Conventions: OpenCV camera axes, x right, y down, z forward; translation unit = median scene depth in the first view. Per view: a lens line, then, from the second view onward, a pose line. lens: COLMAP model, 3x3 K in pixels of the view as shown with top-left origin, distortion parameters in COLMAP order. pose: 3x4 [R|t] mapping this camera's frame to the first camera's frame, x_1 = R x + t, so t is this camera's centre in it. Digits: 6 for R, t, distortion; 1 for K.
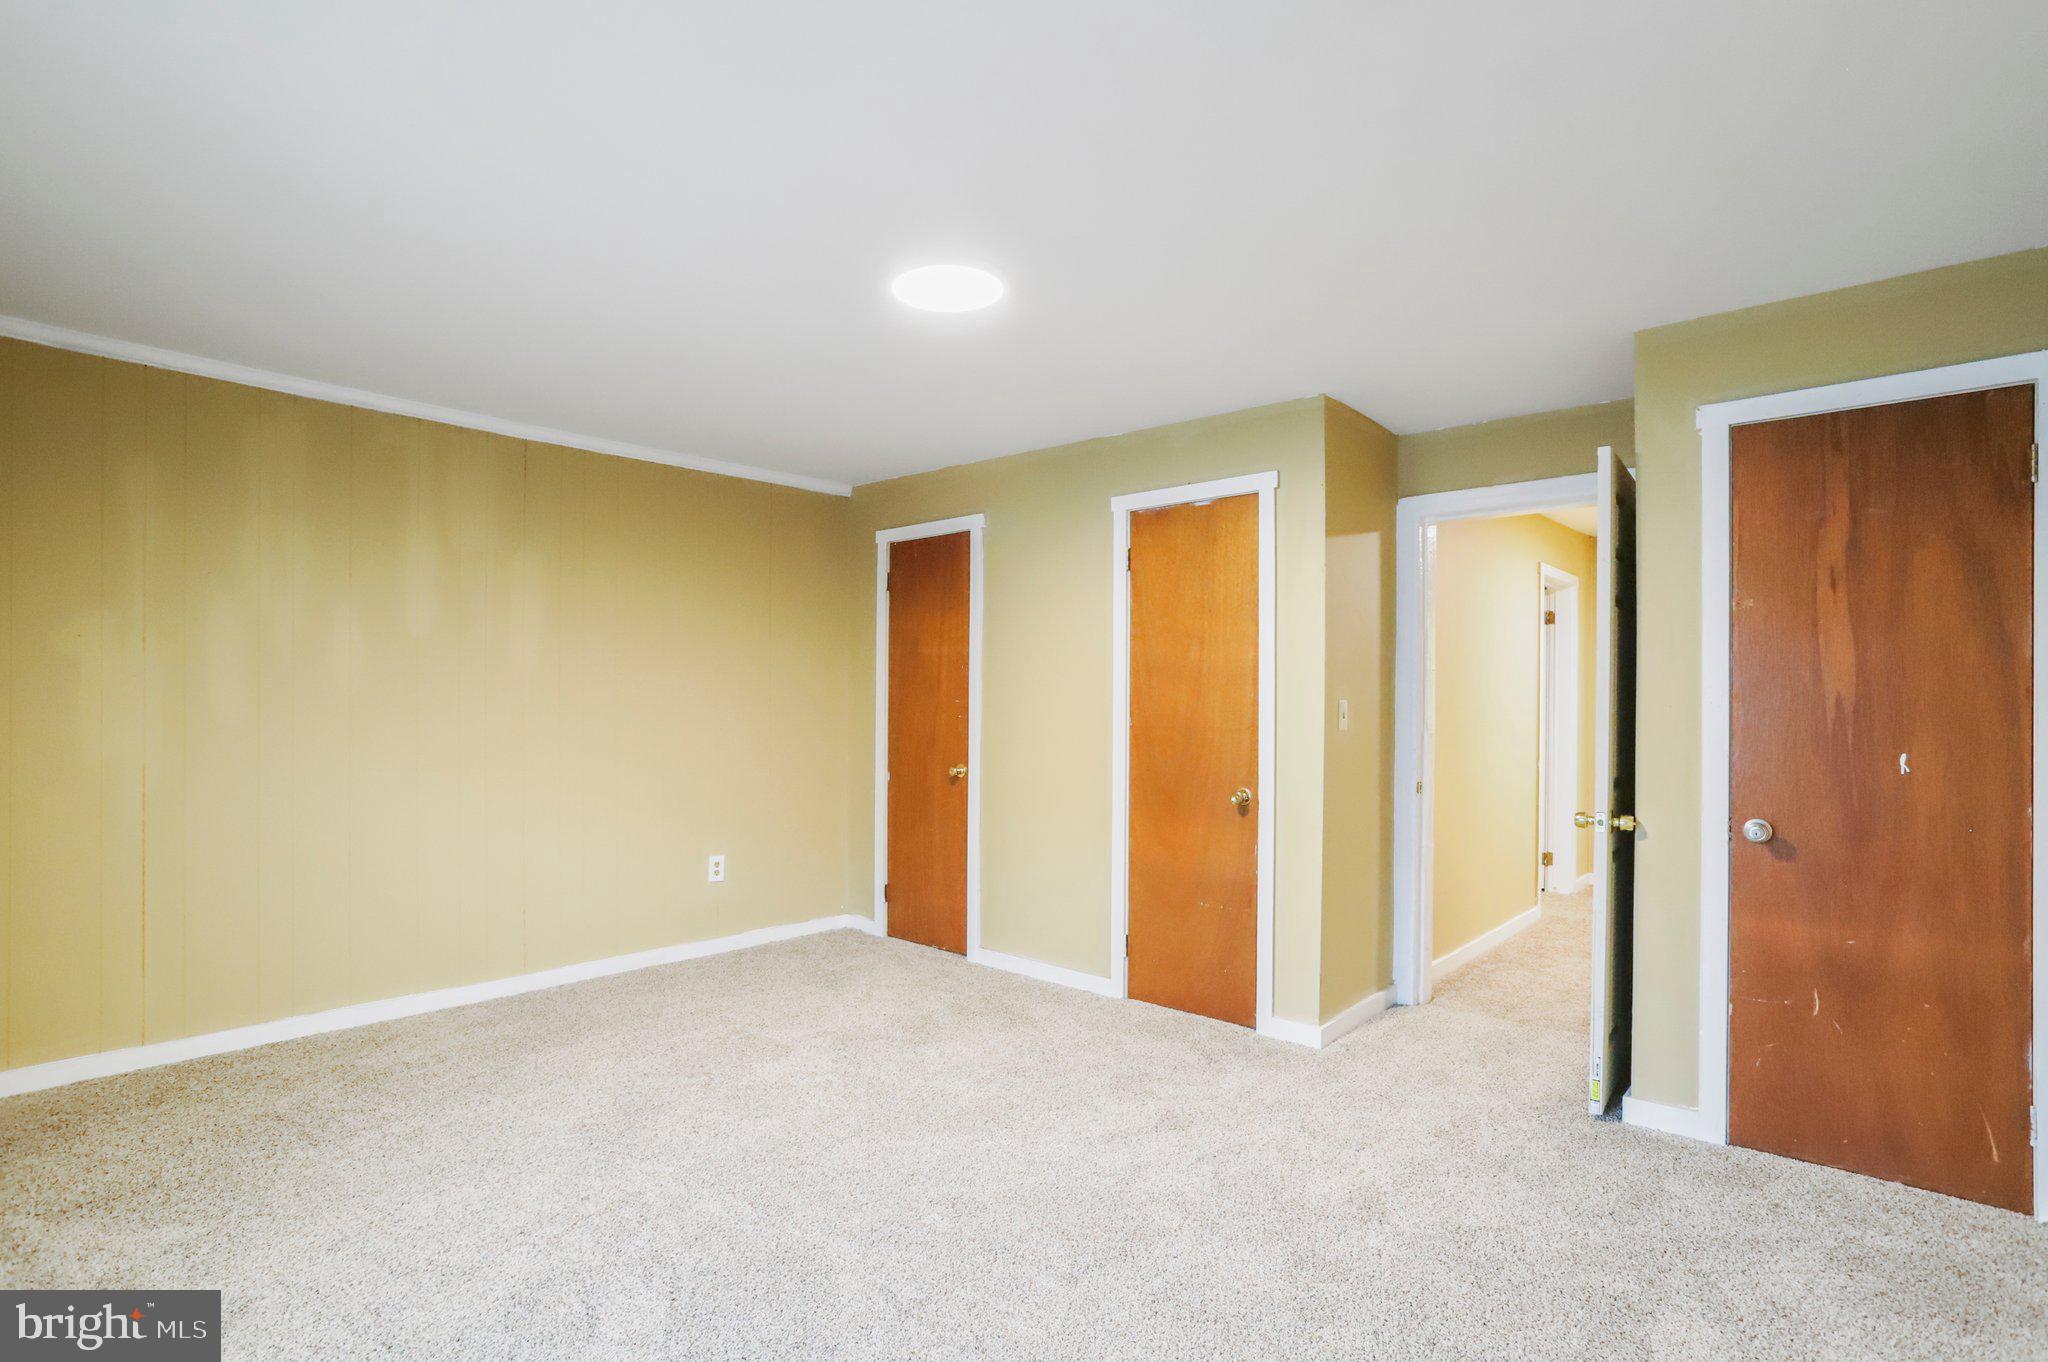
lens RADIAL K [[995.0, 0, 1008.0], [0, 995.0, 701.7], [0, 0, 1]] dist [-0.026566, 0.017127]
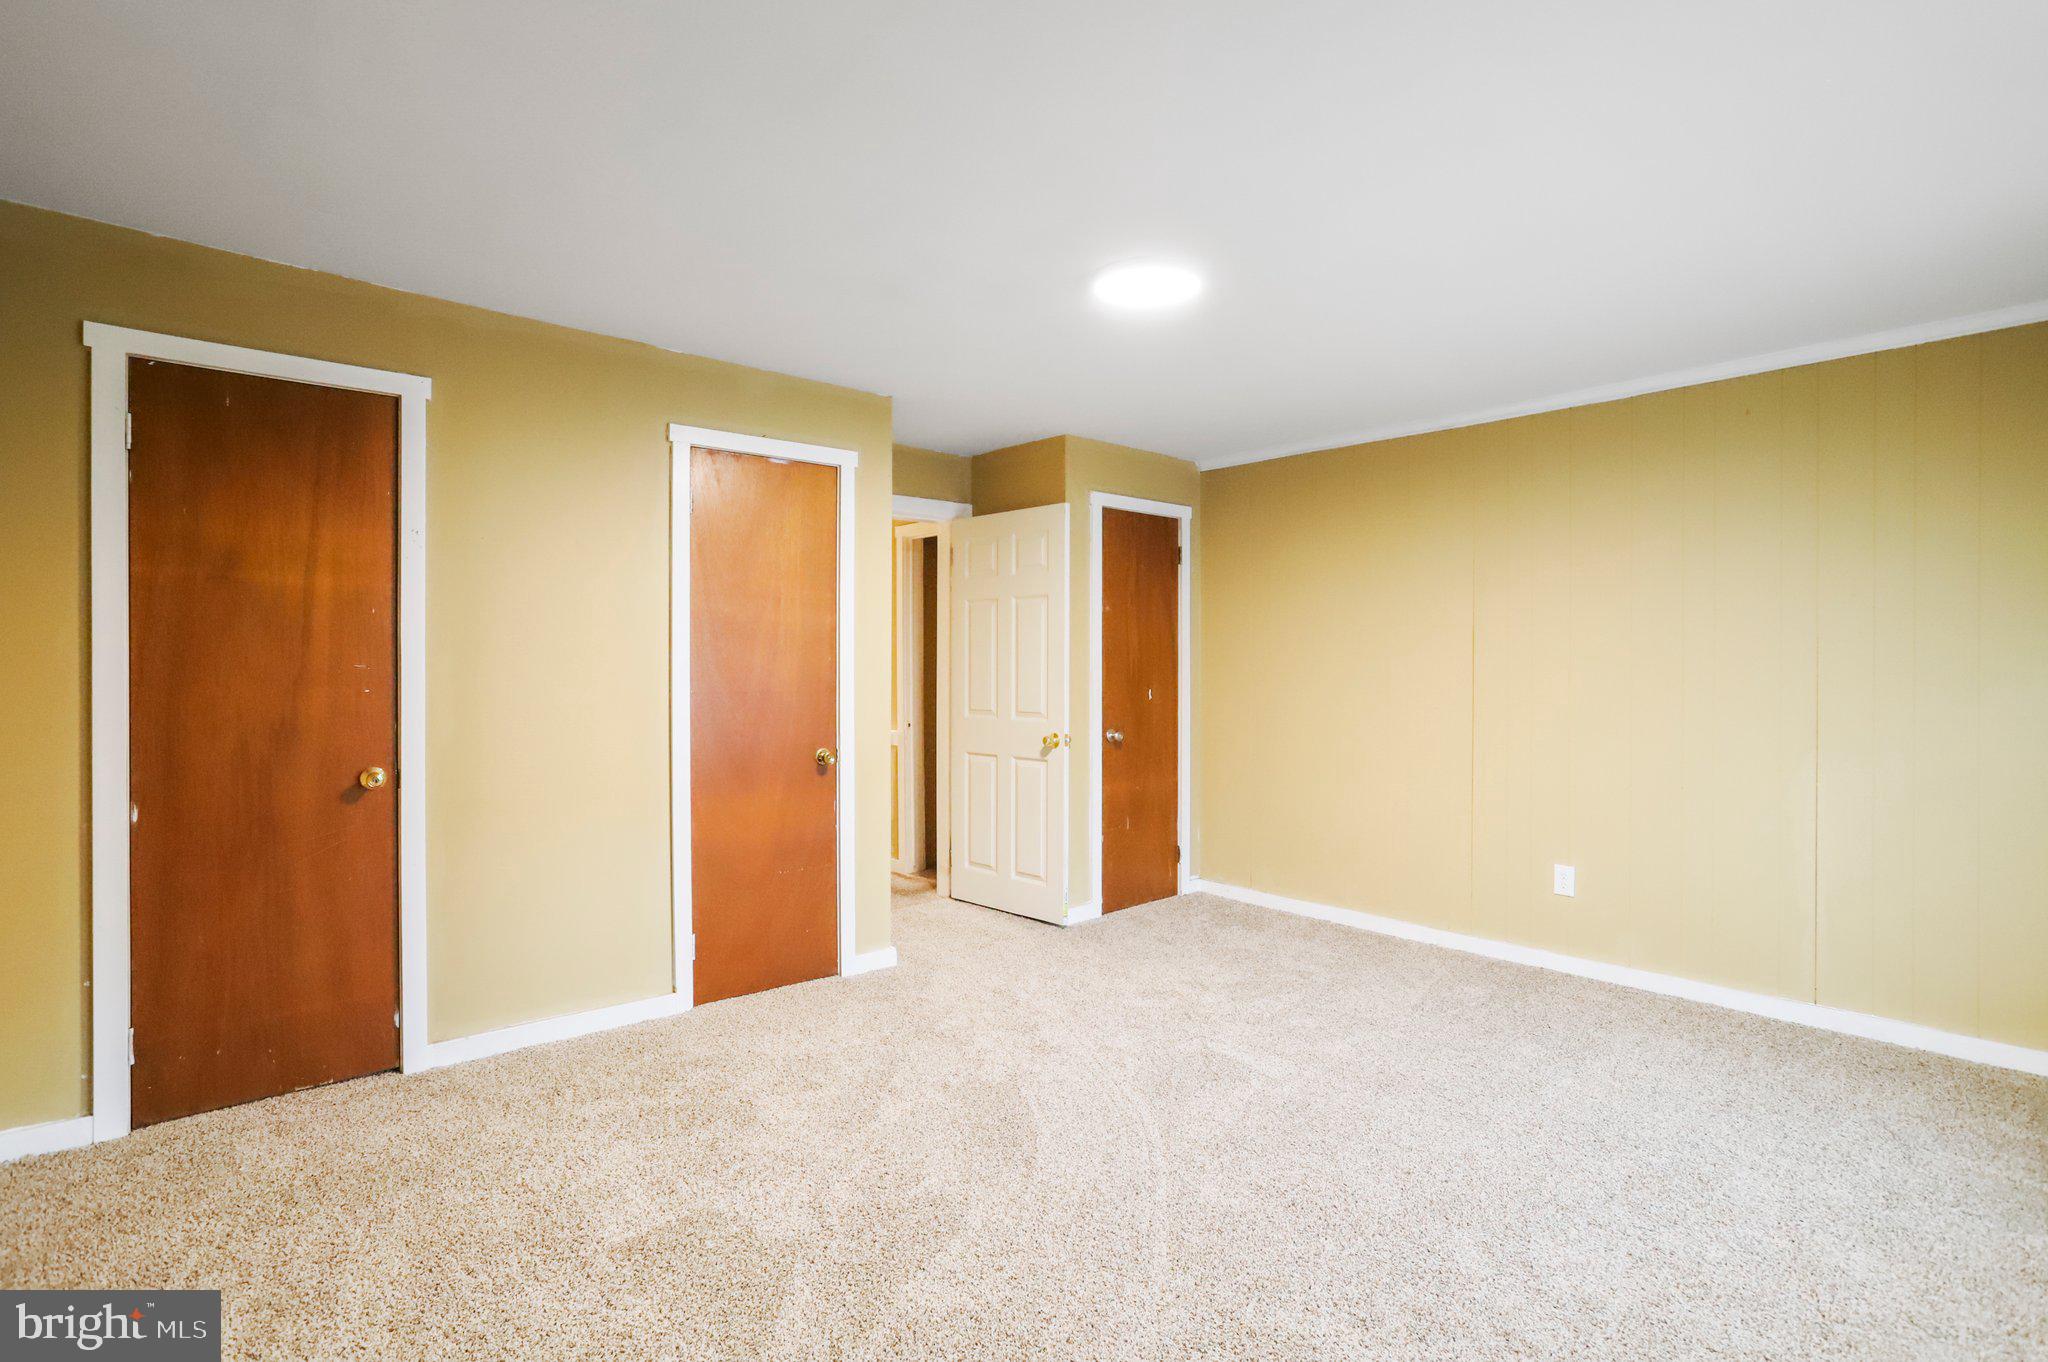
lens RADIAL K [[995.0, 0, 1009.2], [0, 995.0, 662.7], [0, 0, 1]] dist [-0.026566, 0.017127]
pose [[0.150506, -0.008150, 0.988575, -0.731621], [-0.002952, 0.999958, 0.008693, -0.011161], [-0.988605, -0.004227, 0.150476, 0.630285]]
